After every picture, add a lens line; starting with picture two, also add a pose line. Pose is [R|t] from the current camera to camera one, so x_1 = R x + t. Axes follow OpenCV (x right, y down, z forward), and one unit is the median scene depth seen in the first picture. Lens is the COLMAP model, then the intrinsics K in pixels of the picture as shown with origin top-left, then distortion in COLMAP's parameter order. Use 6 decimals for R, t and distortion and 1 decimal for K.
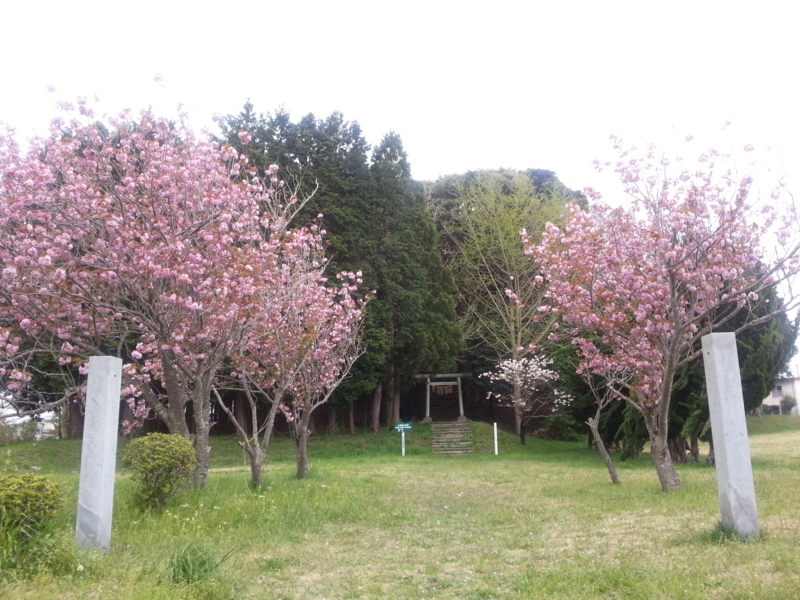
lens RADIAL K [[647.4, 0, 400.0], [0, 647.4, 300.0], [0, 0, 1]] dist [-0.006764, -0.005893]
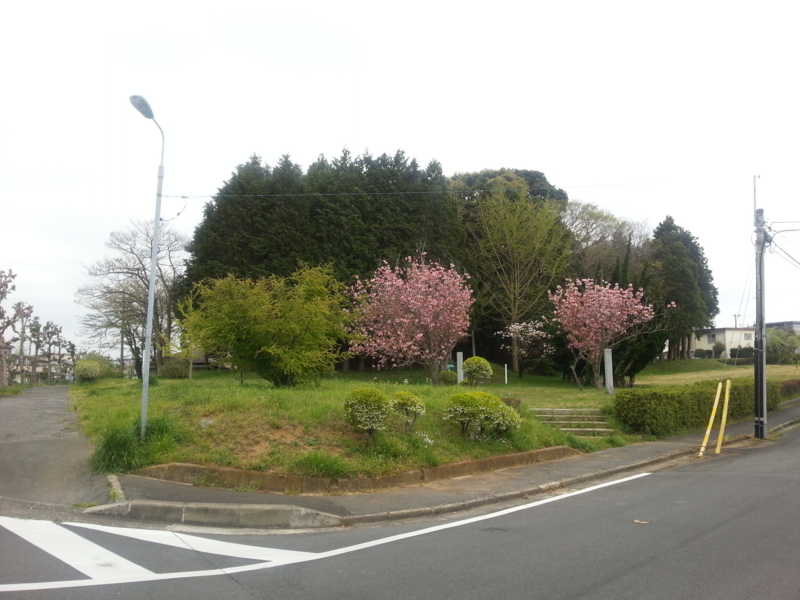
lens RADIAL K [[647.4, 0, 400.0], [0, 647.4, 300.0], [0, 0, 1]] dist [-0.006764, -0.005893]
pose [[0.998871, 0.013515, 0.045546, -0.173858], [-0.017841, 0.995226, 0.095957, -0.105942], [-0.044032, -0.096661, 0.994343, -0.510905]]
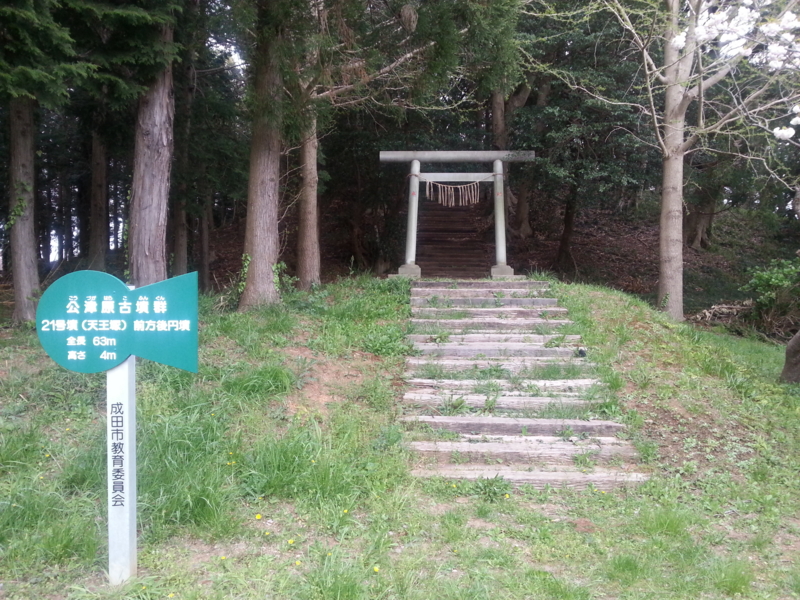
lens RADIAL K [[647.4, 0, 400.0], [0, 647.4, 300.0], [0, 0, 1]] dist [-0.006764, -0.005893]
pose [[0.999362, 0.035264, 0.005705, 0.034377], [-0.035651, 0.974445, 0.221781, 0.113197], [0.002262, -0.221843, 0.975080, 0.604882]]
